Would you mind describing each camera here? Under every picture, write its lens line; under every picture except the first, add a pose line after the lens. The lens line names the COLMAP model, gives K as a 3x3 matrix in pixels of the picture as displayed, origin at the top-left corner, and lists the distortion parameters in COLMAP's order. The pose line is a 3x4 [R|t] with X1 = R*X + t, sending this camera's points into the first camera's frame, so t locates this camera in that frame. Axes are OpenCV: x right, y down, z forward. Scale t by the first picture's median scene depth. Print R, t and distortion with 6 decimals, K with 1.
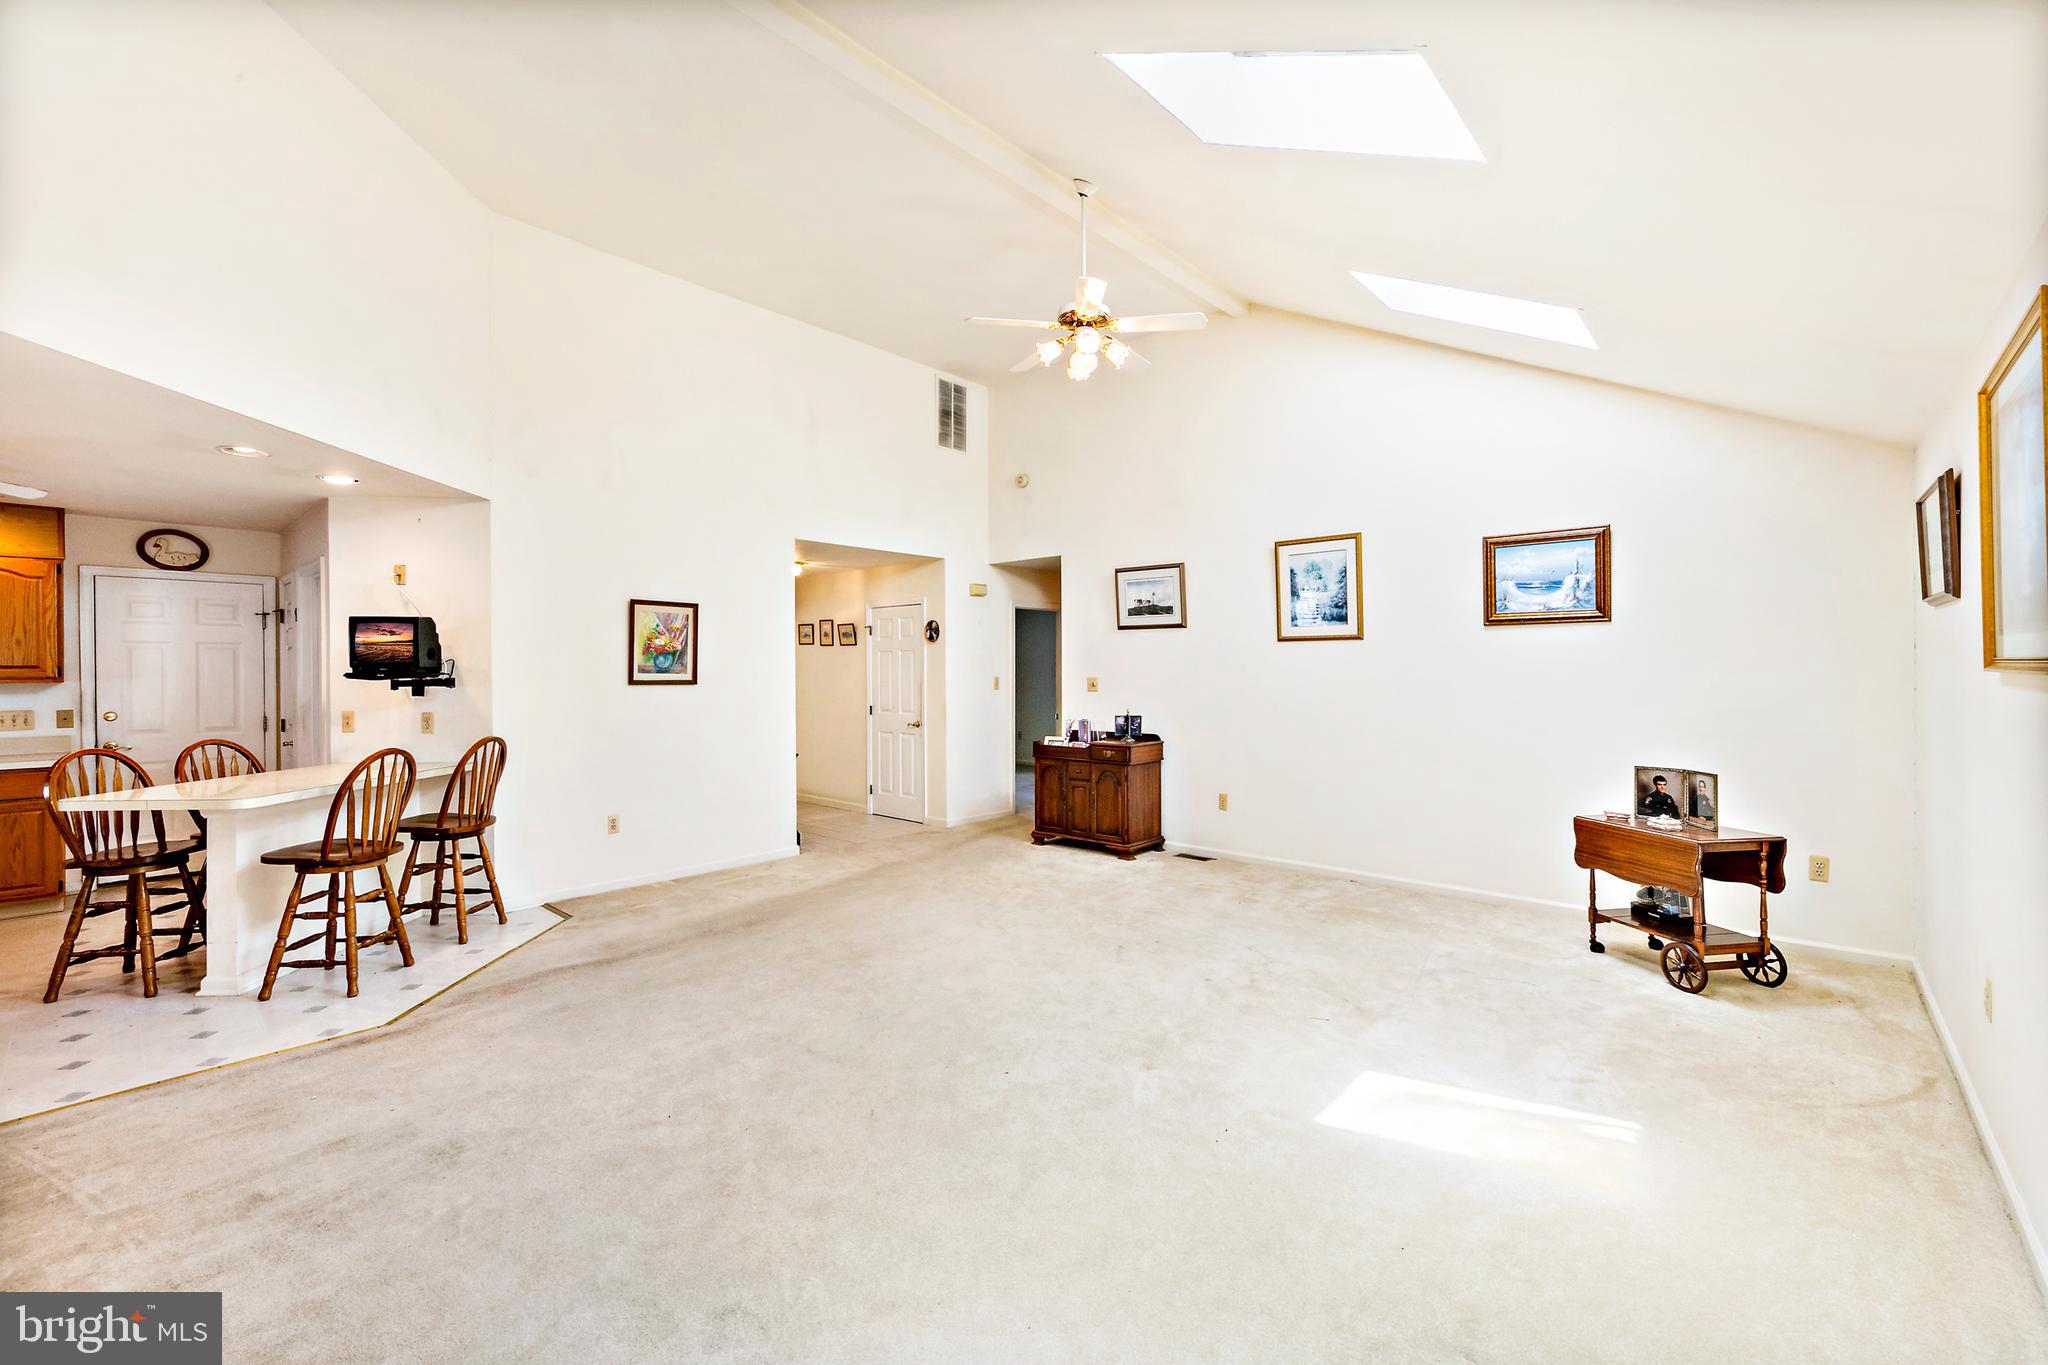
lens RADIAL K [[839.2, 0, 1027.4], [0, 839.2, 671.0], [0, 0, 1]] dist [0.004238, -0.000013]
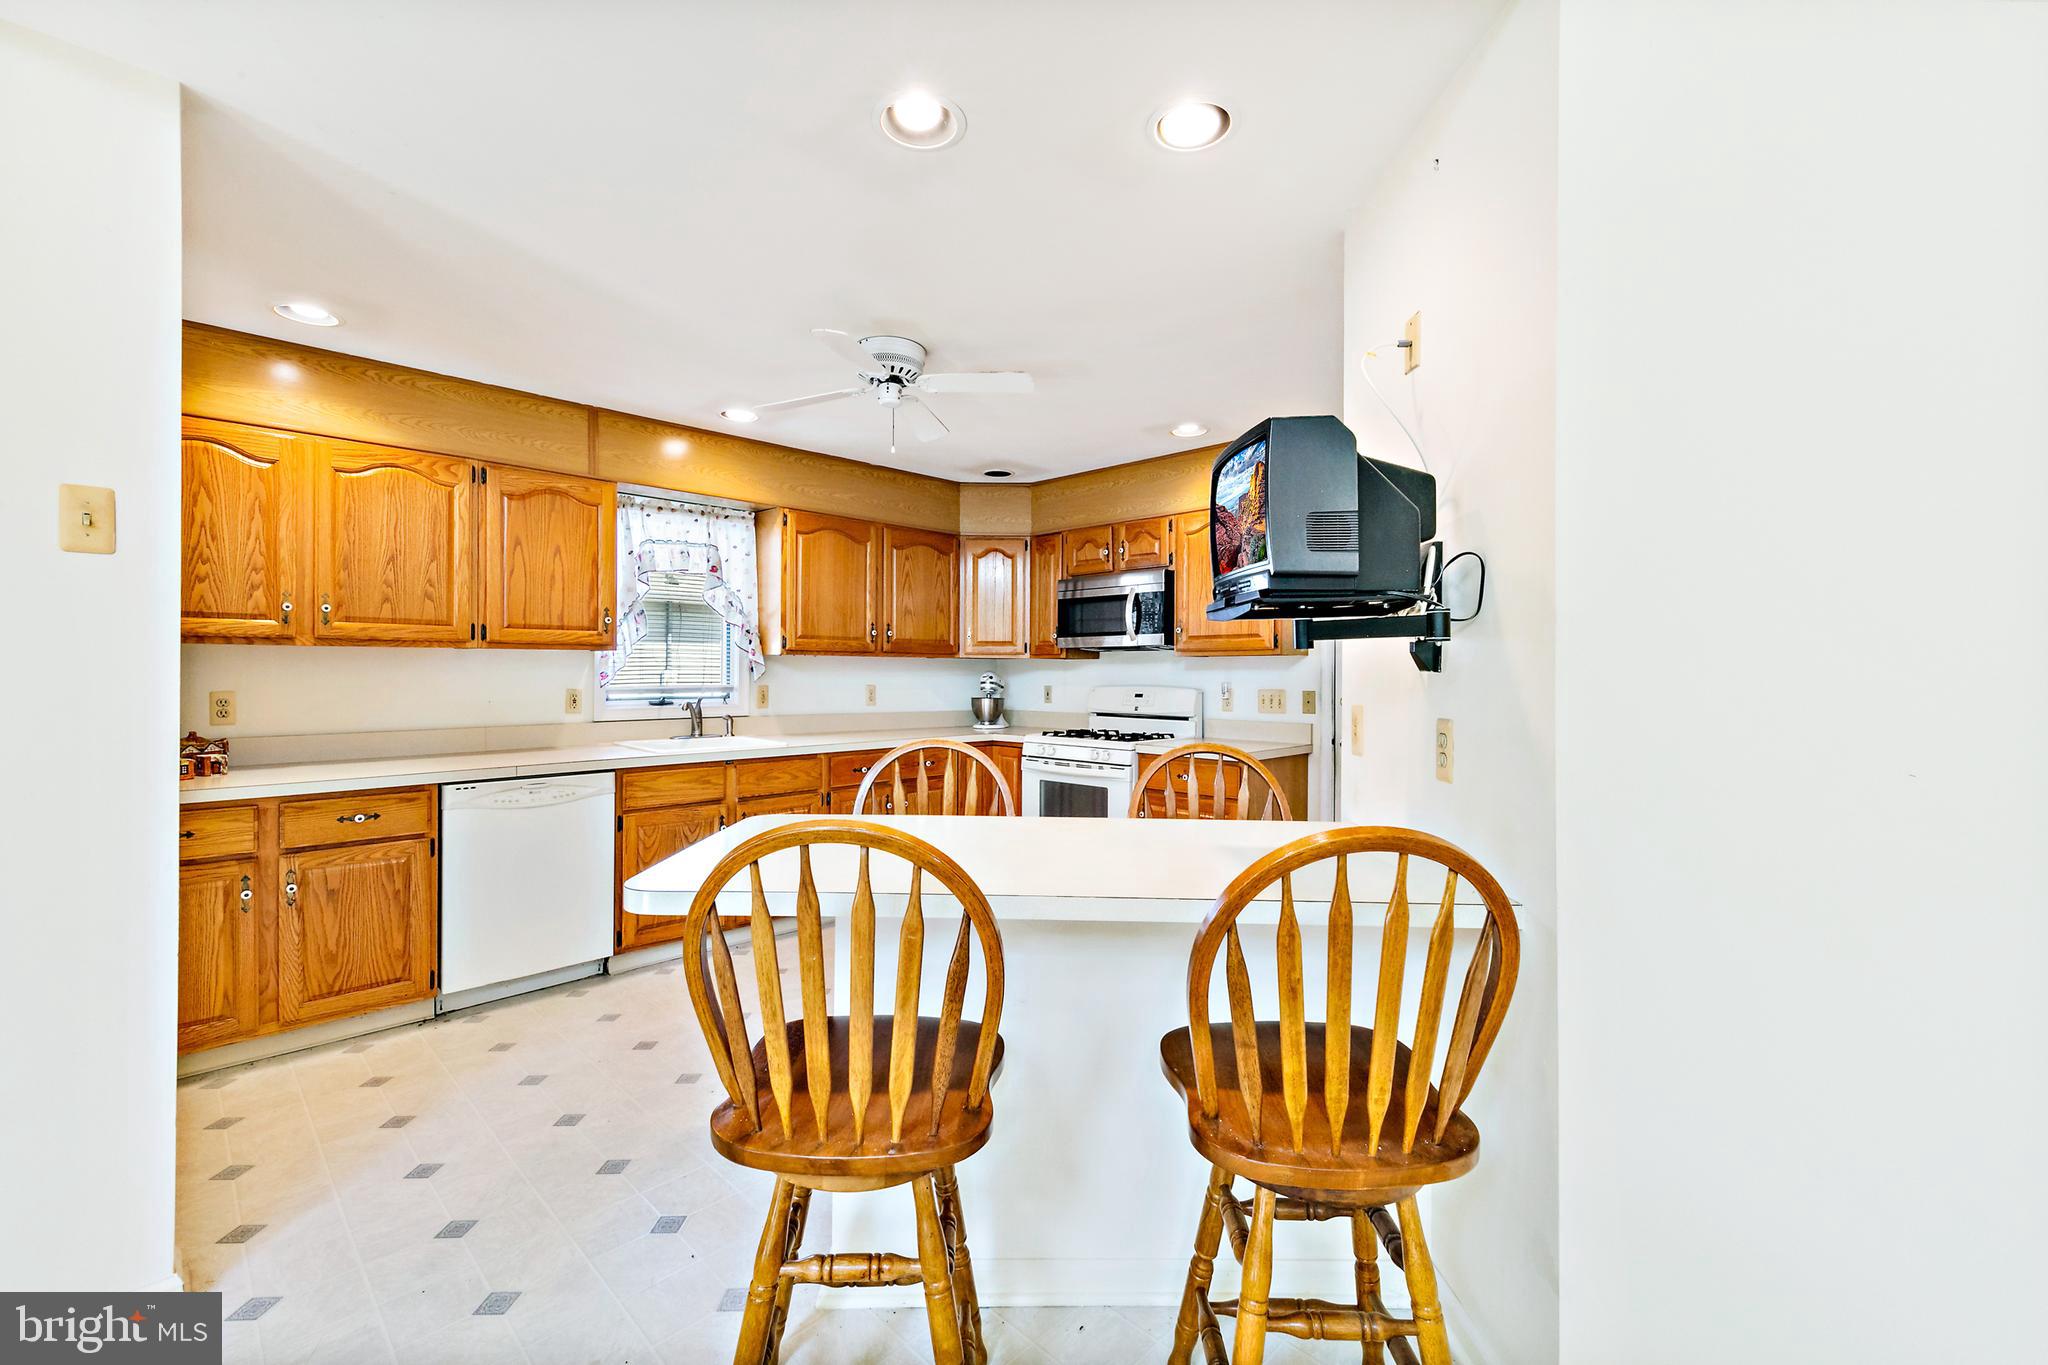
lens RADIAL K [[854.7, 0, 1026.1], [0, 854.7, 678.9], [0, 0, 1]] dist [0.006685, -0.000607]
pose [[-0.045821, 0.010830, -0.998891, -0.312685], [-0.005164, 0.999925, 0.011078, 0.025904], [0.998936, 0.005666, -0.045762, 0.733940]]
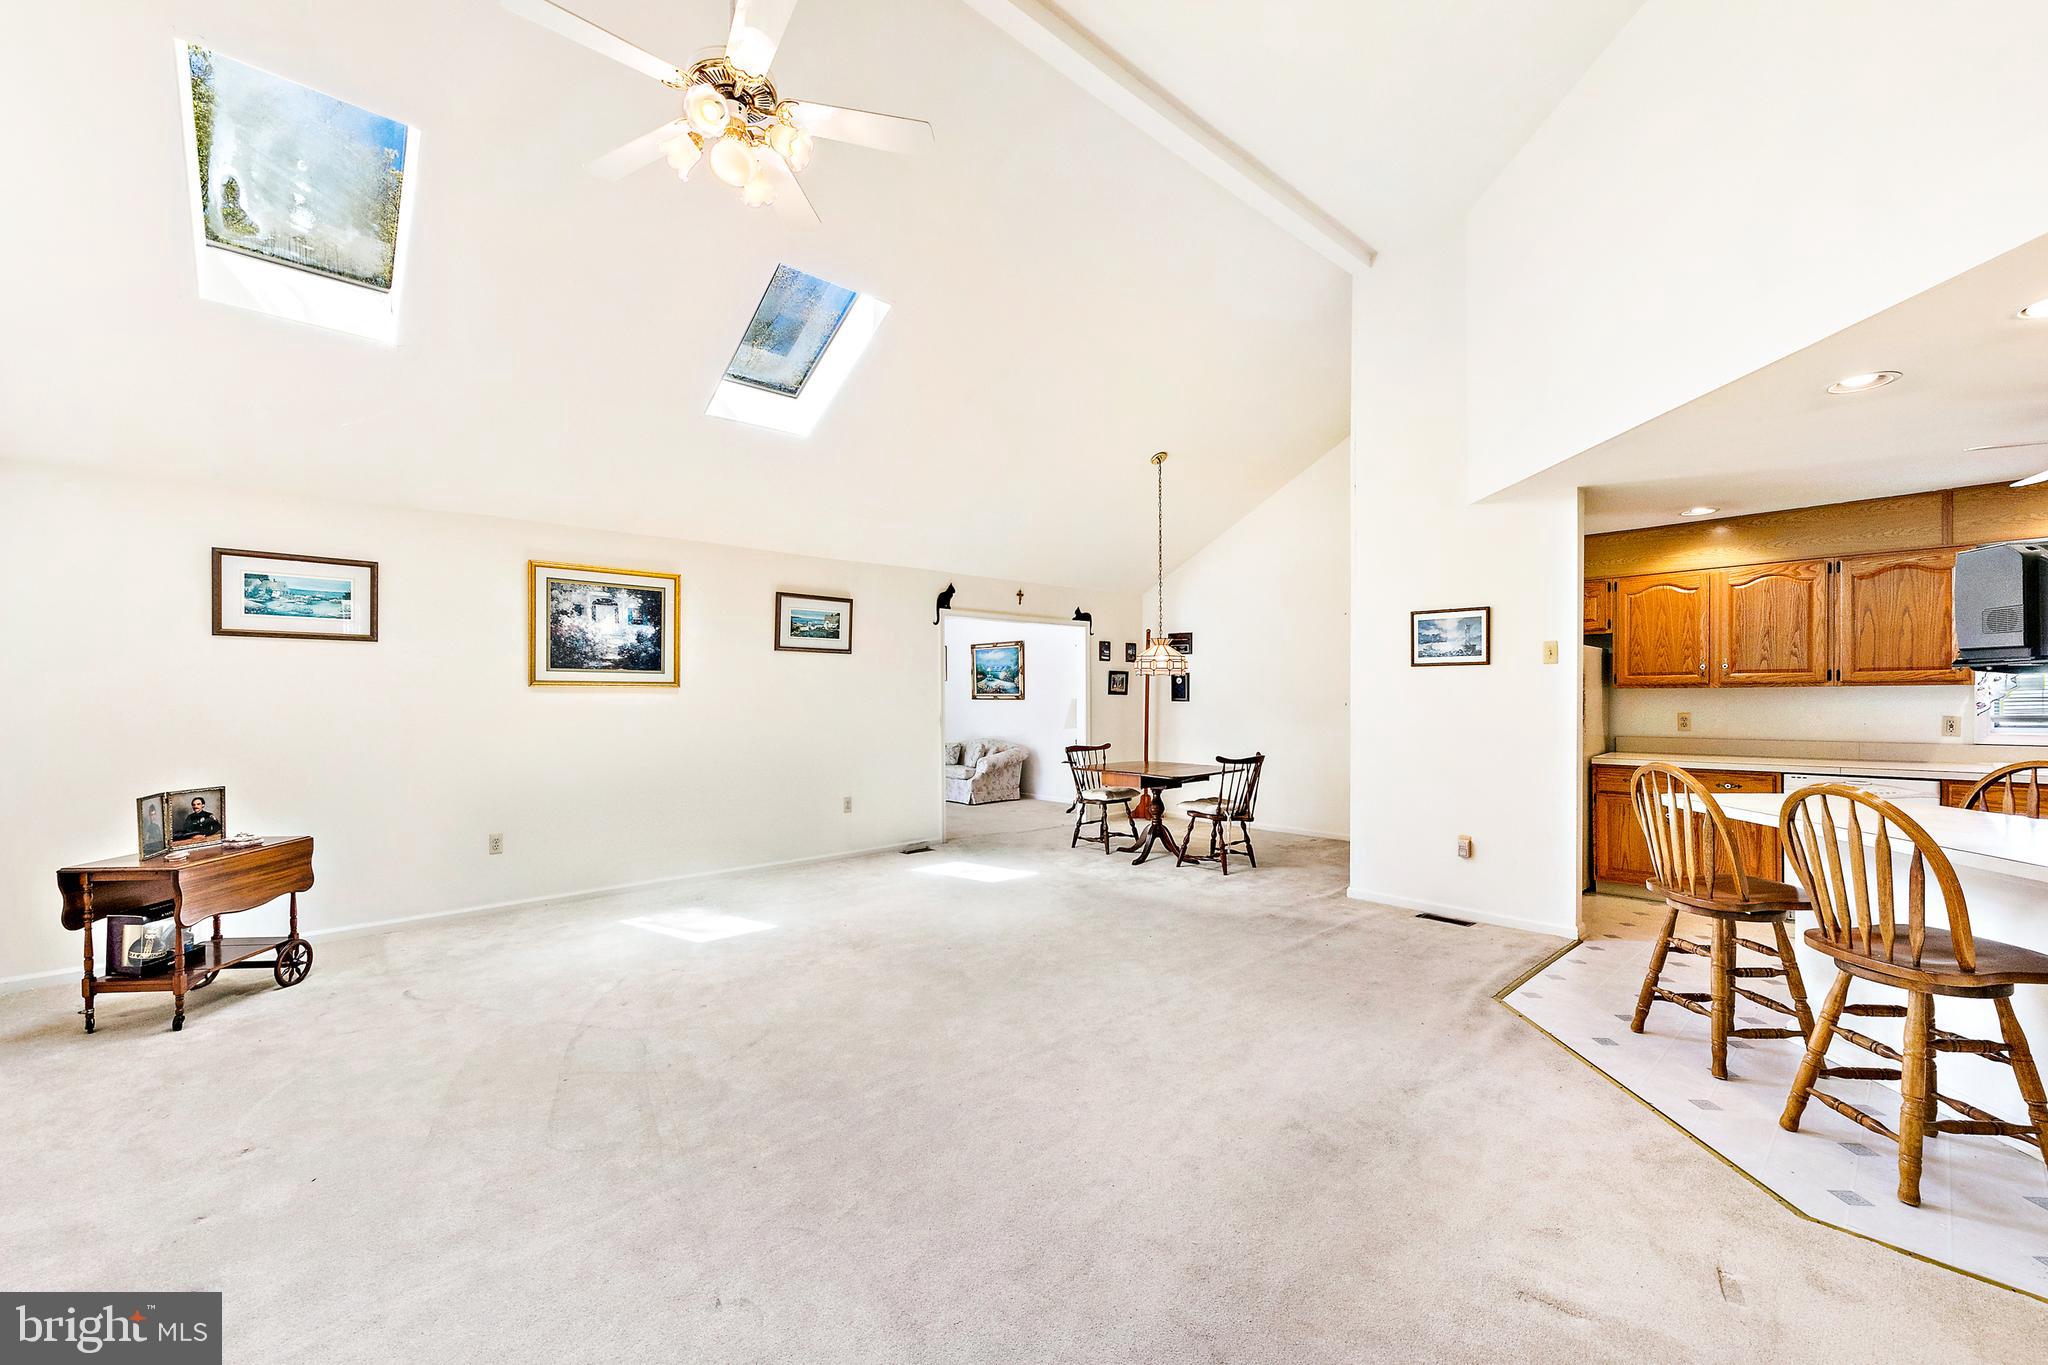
lens RADIAL K [[812.0, 0, 1018.5], [0, 812.0, 702.5], [0, 0, 1]] dist [0.002728, 0.000291]
pose [[-0.993767, 0.007868, 0.111195, -0.159073], [0.008895, 0.999922, 0.008735, 0.014847], [-0.111117, 0.009670, -0.993760, 1.247011]]
